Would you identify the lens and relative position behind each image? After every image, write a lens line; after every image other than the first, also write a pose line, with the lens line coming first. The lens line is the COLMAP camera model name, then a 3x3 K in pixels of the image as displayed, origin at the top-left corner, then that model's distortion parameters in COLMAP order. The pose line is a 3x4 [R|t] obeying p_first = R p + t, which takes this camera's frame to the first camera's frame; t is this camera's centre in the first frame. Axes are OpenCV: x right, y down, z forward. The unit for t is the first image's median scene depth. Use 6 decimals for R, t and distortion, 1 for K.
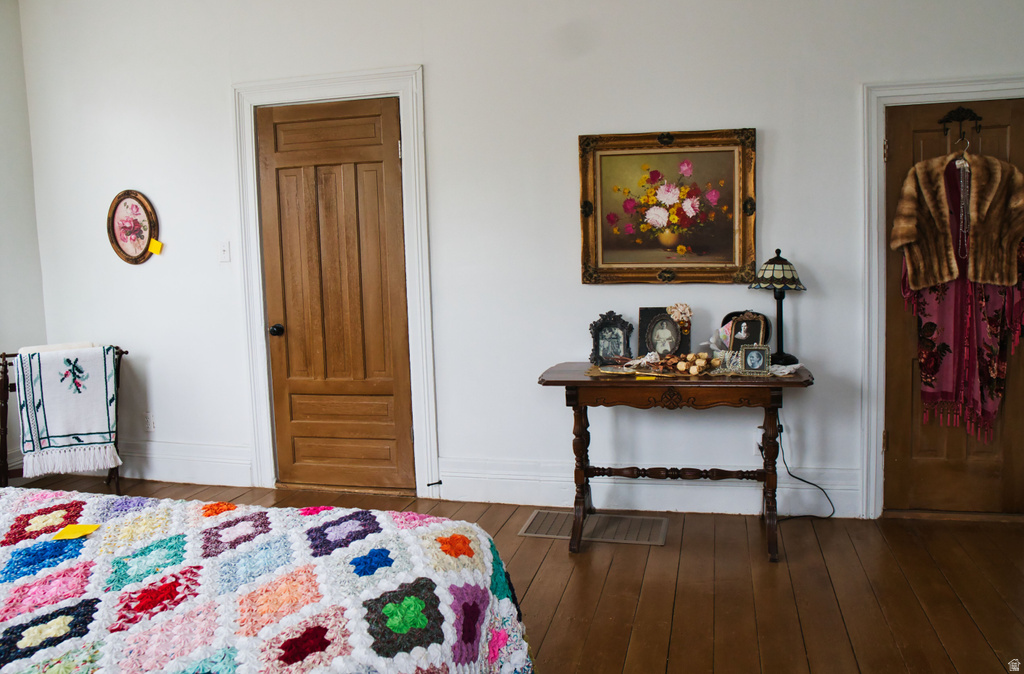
lens RADIAL K [[724.7, 0, 512.0], [0, 724.7, 337.0], [0, 0, 1]] dist [-0.004139, 0.001088]
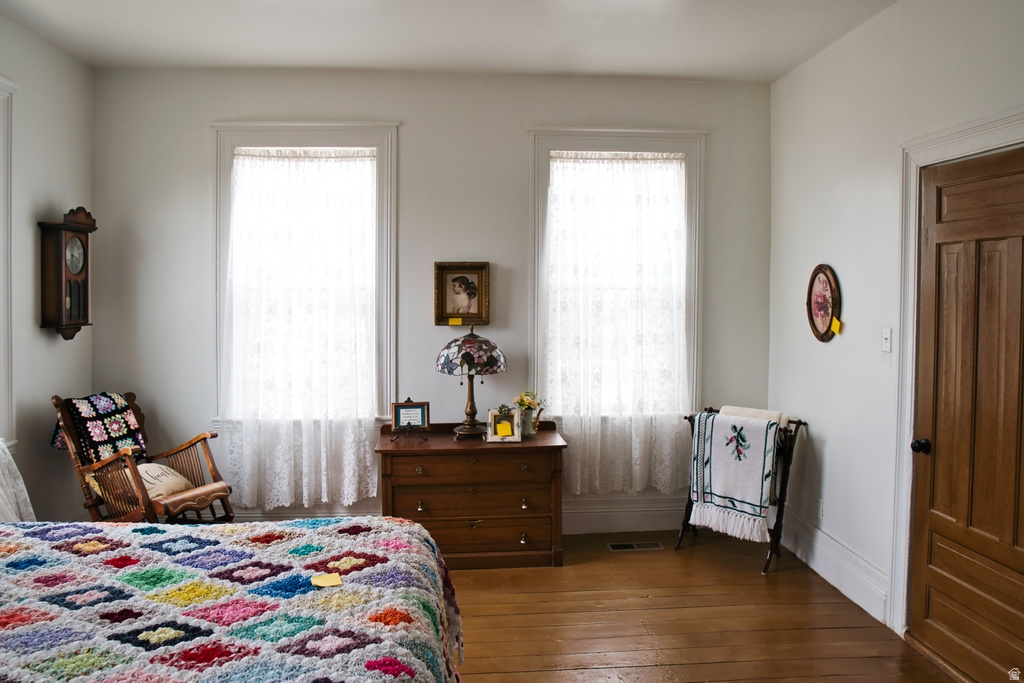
lens RADIAL K [[740.6, 0, 512.0], [0, 740.6, 341.5], [0, 0, 1]] dist [-0.062365, 0.008089]
pose [[0.368341, 0.110836, -0.923060, 0.226572], [-0.163938, 0.985053, 0.052862, -0.090896], [0.915122, 0.131854, 0.381006, 0.285651]]
